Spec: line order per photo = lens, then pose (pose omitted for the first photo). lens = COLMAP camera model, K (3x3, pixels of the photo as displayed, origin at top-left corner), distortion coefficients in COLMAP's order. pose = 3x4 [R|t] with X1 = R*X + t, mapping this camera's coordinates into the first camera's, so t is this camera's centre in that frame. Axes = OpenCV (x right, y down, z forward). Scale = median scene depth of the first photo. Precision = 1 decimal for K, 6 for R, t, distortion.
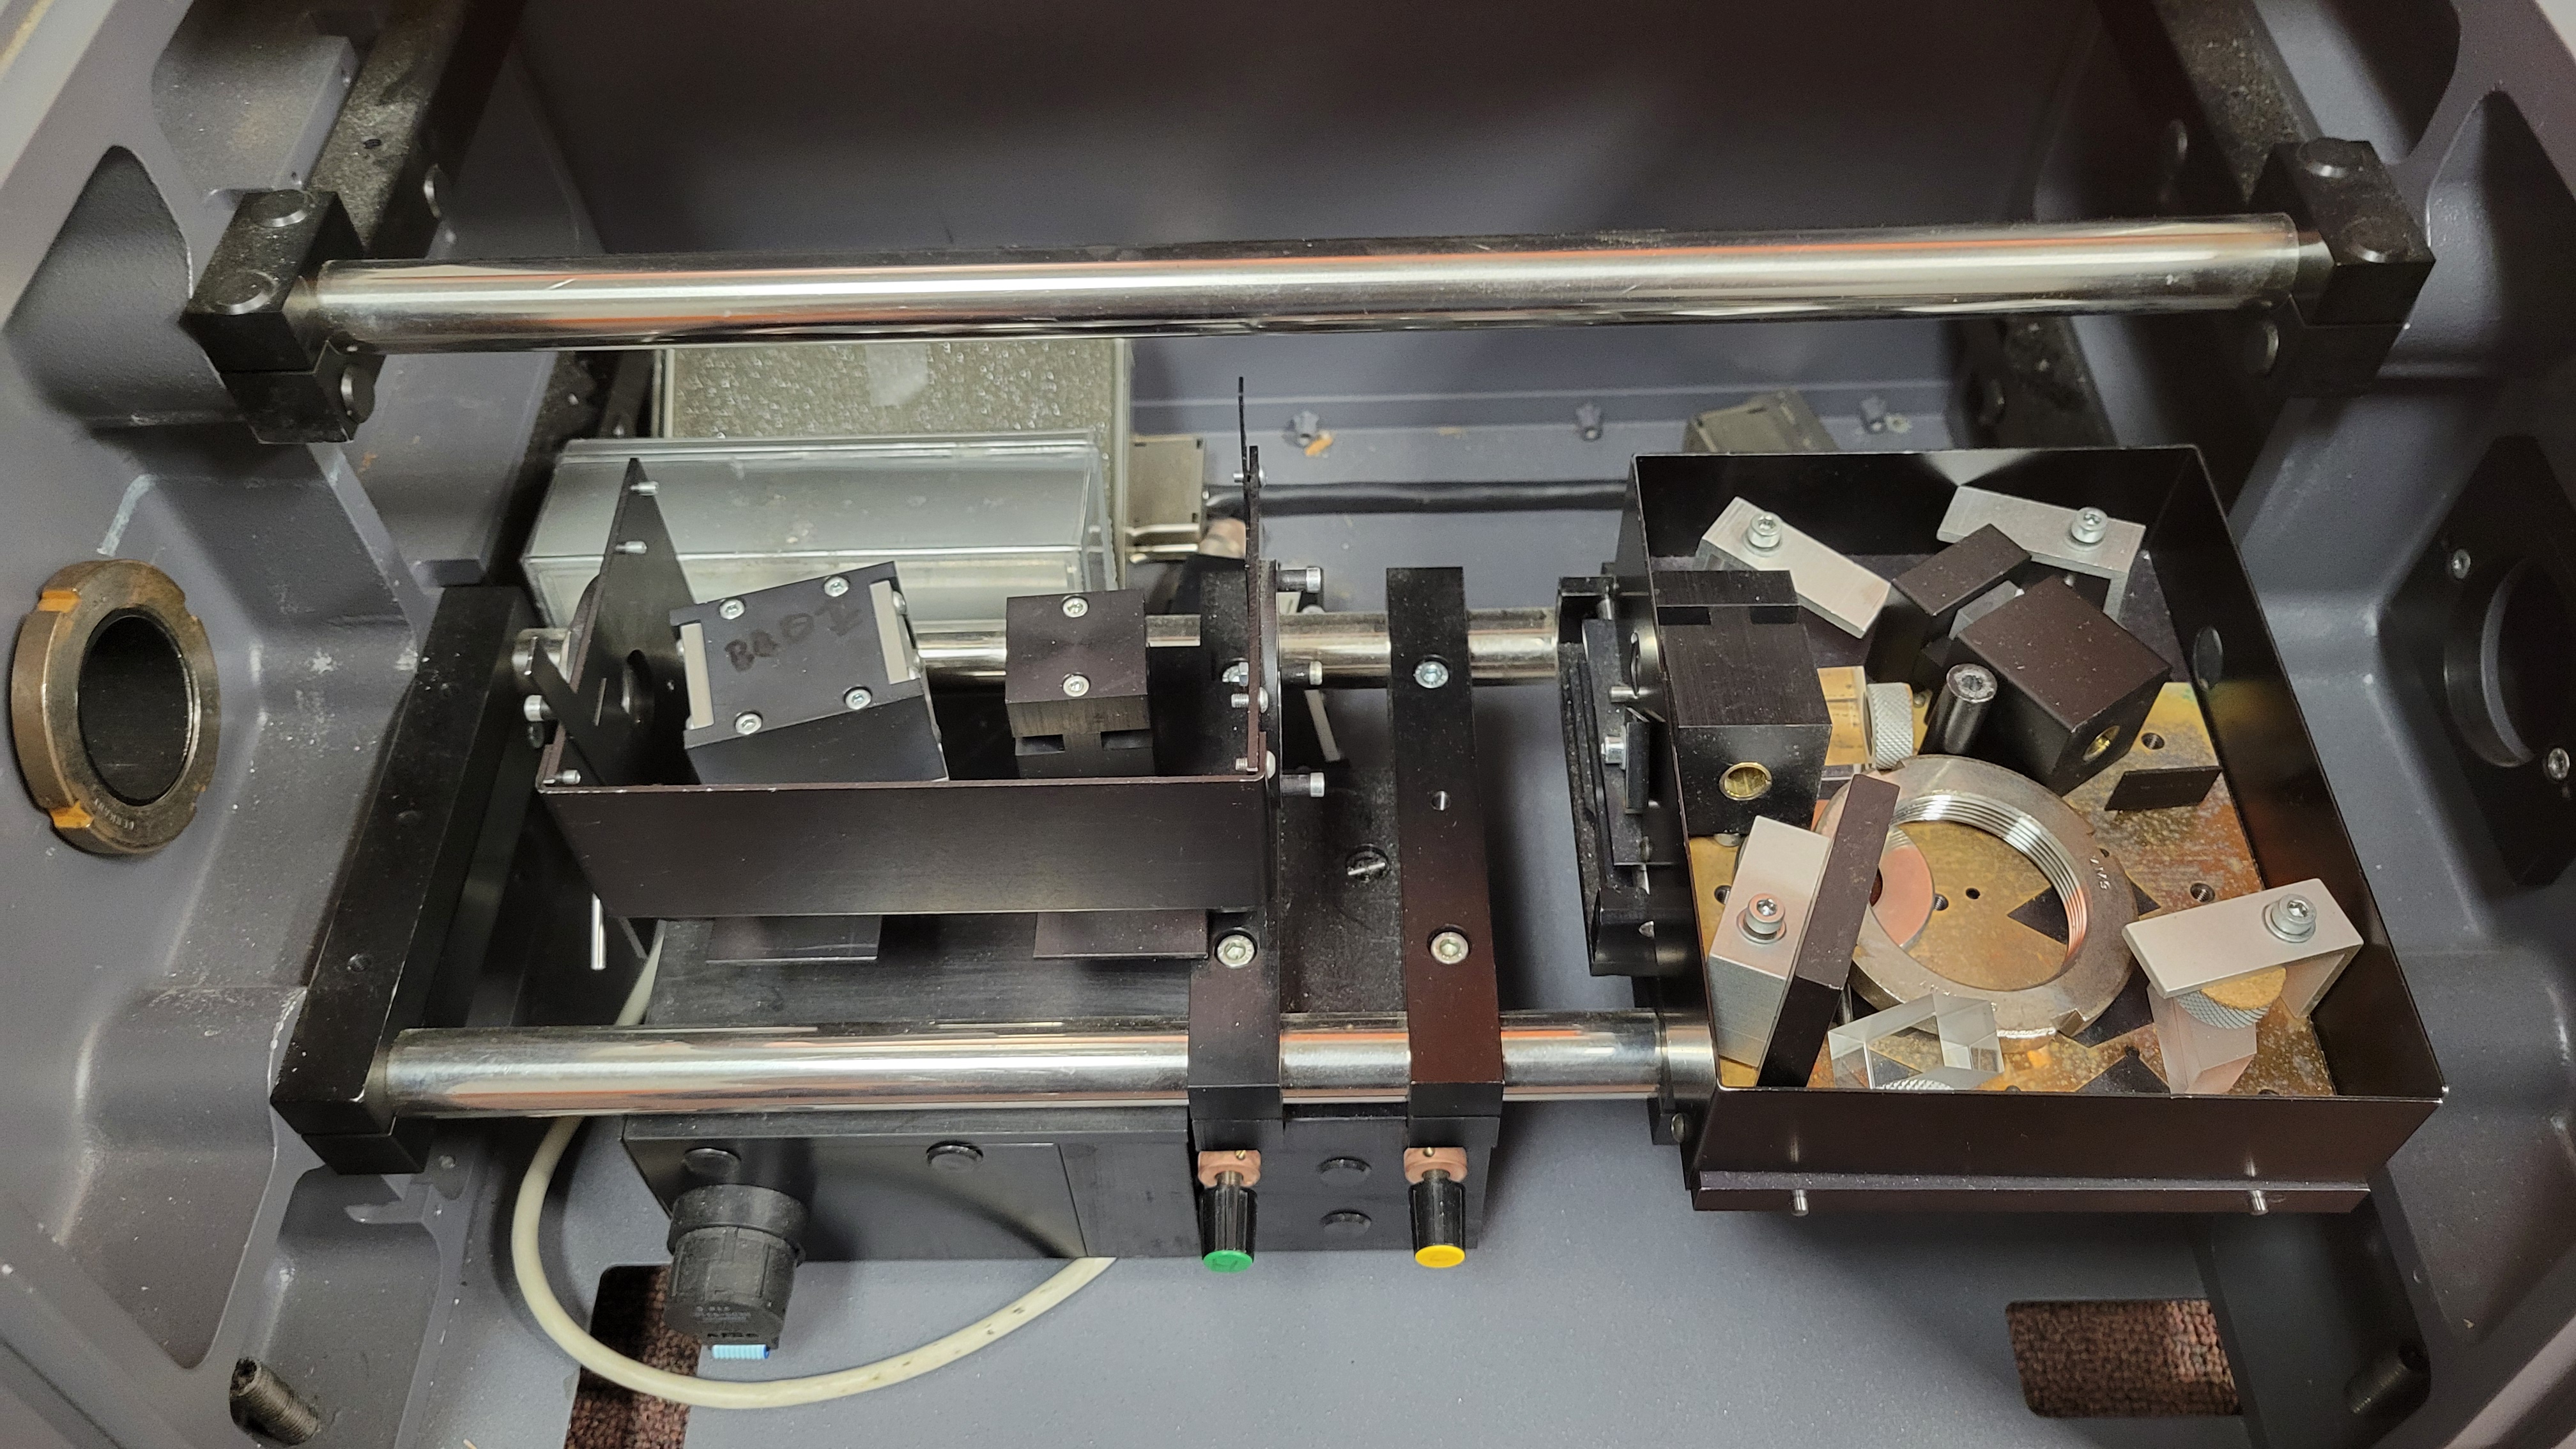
lens RADIAL K [[1959.2, 0, 1272.2], [0, 1959.2, 757.0], [0, 0, 1]] dist [0.035725, -0.037370]
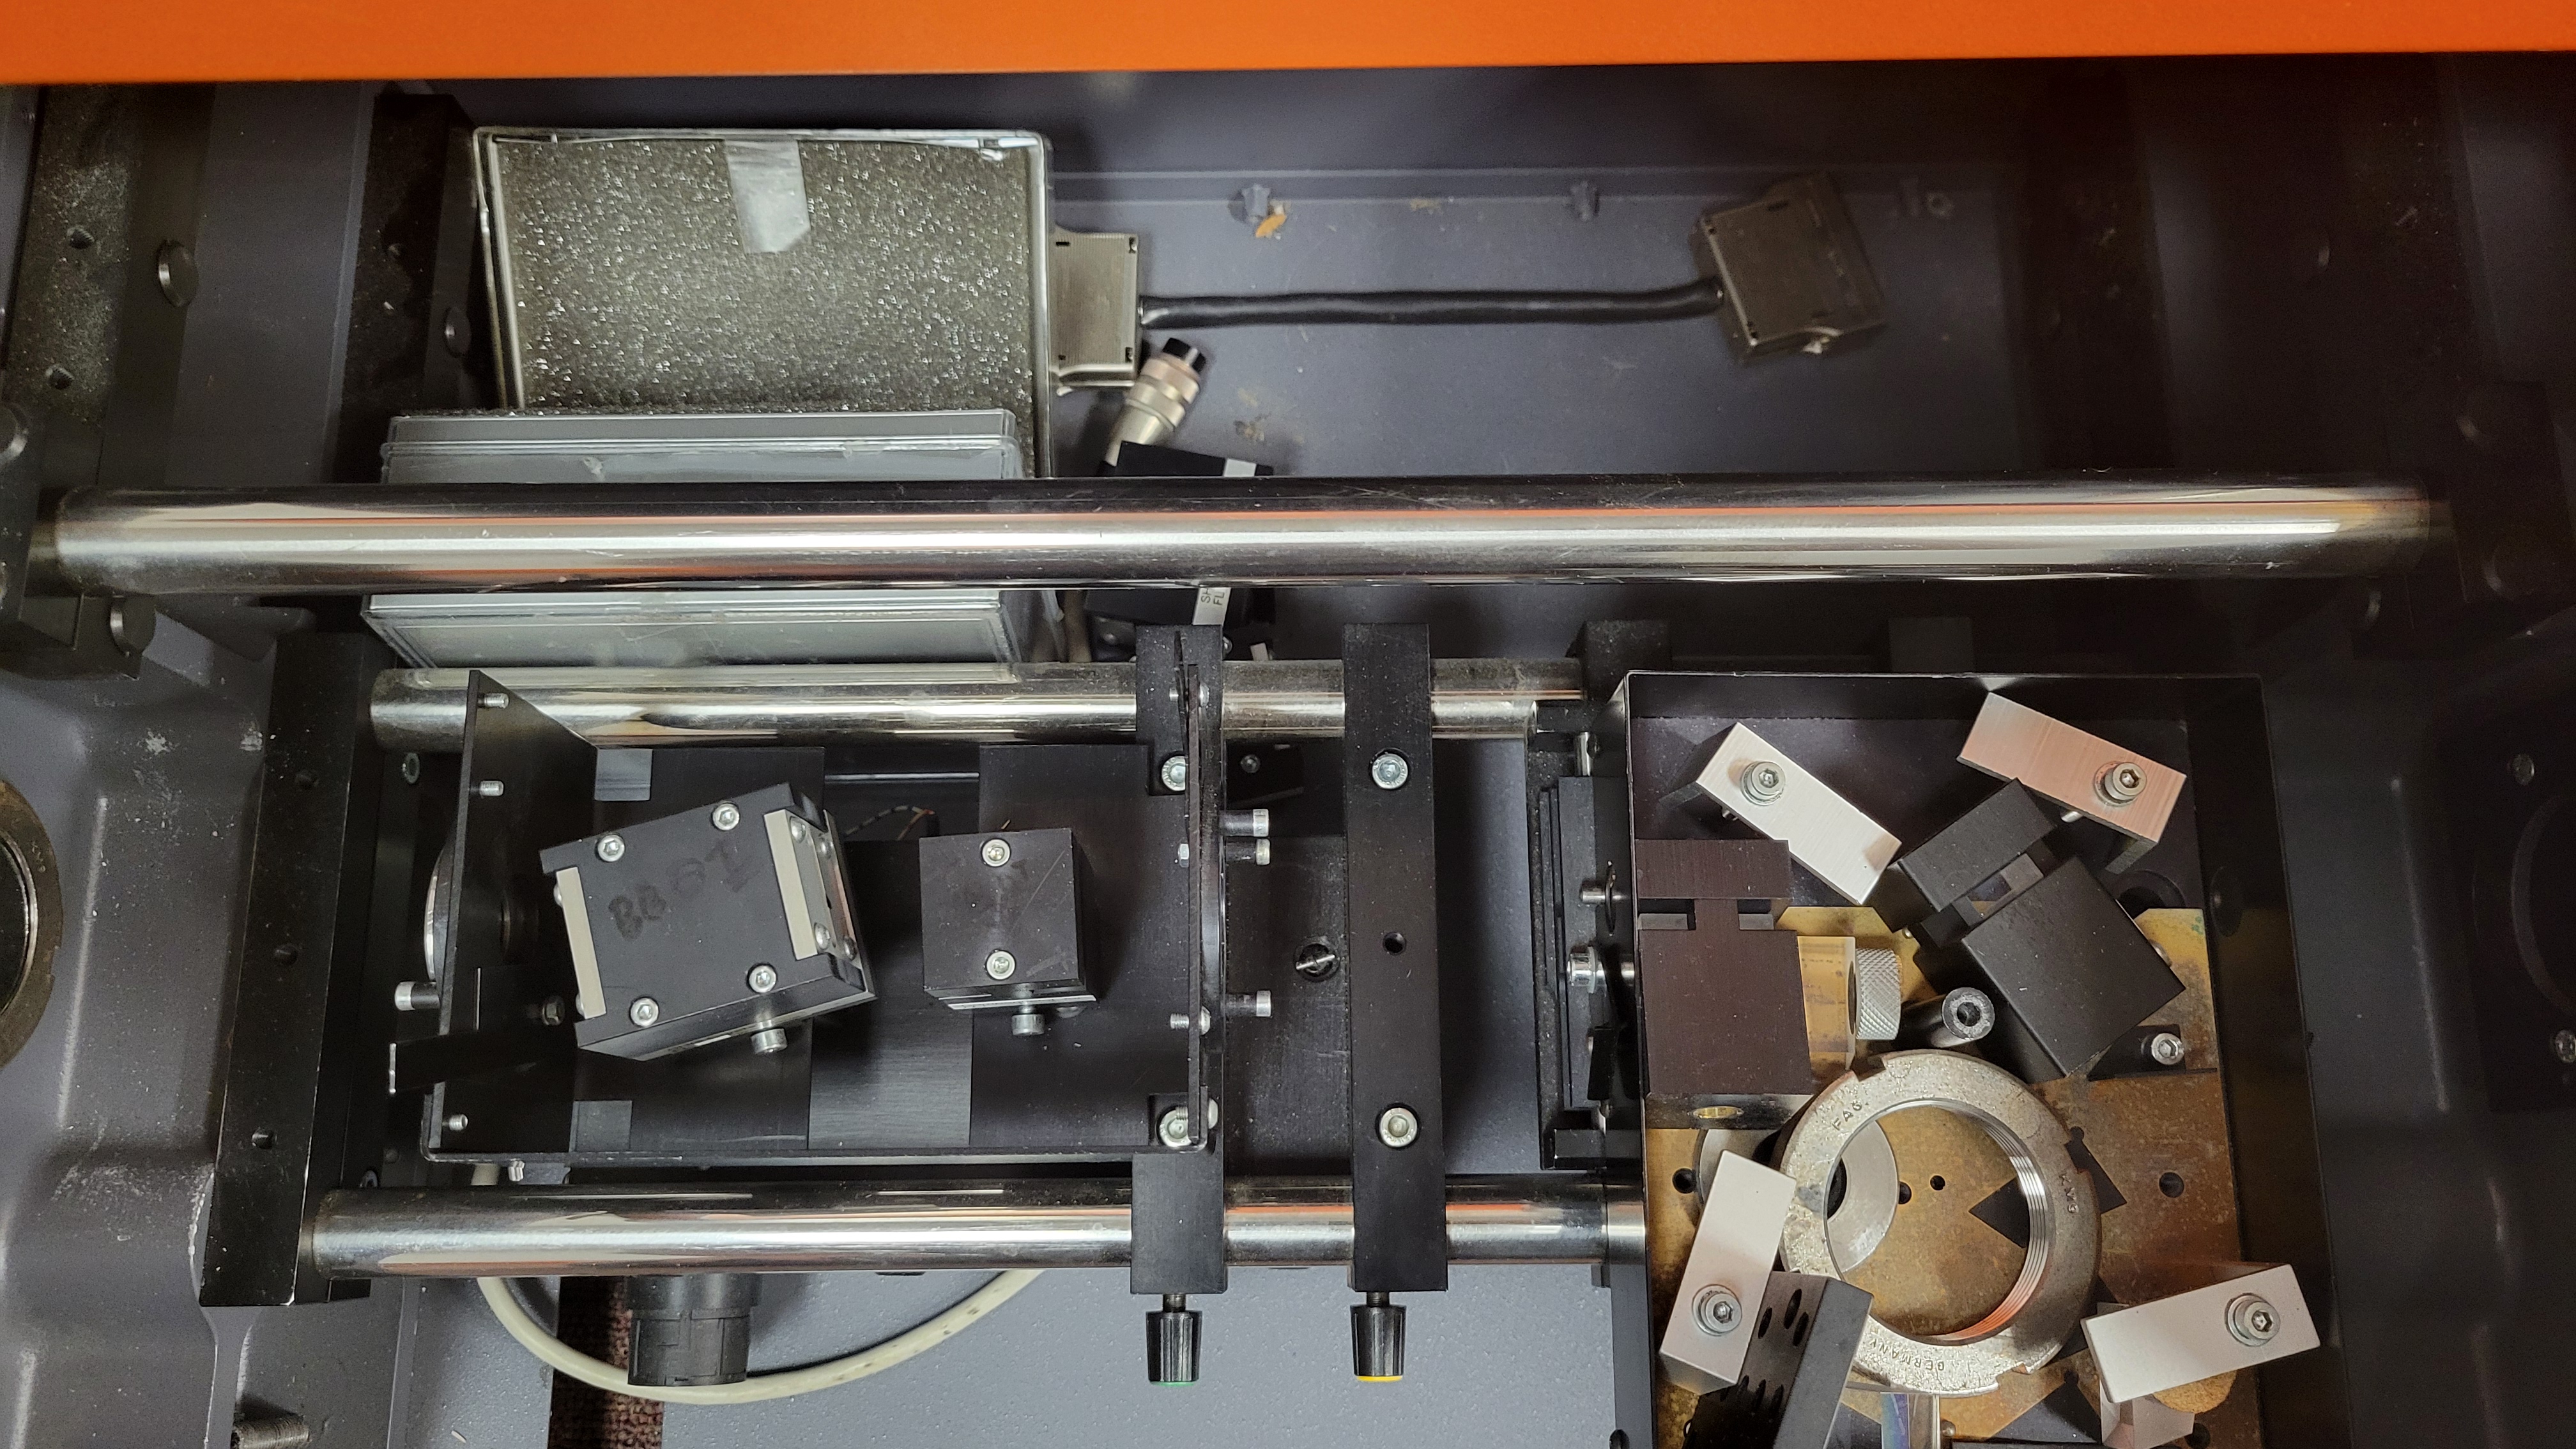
lens RADIAL K [[1959.2, 0, 1275.4], [0, 1959.2, 701.2], [0, 0, 1]] dist [0.035725, -0.037370]
pose [[0.999610, -0.000532, 0.027917, 0.002386], [-0.010571, 0.918185, 0.396011, -0.485153], [-0.025844, -0.396152, 0.917821, 0.193232]]
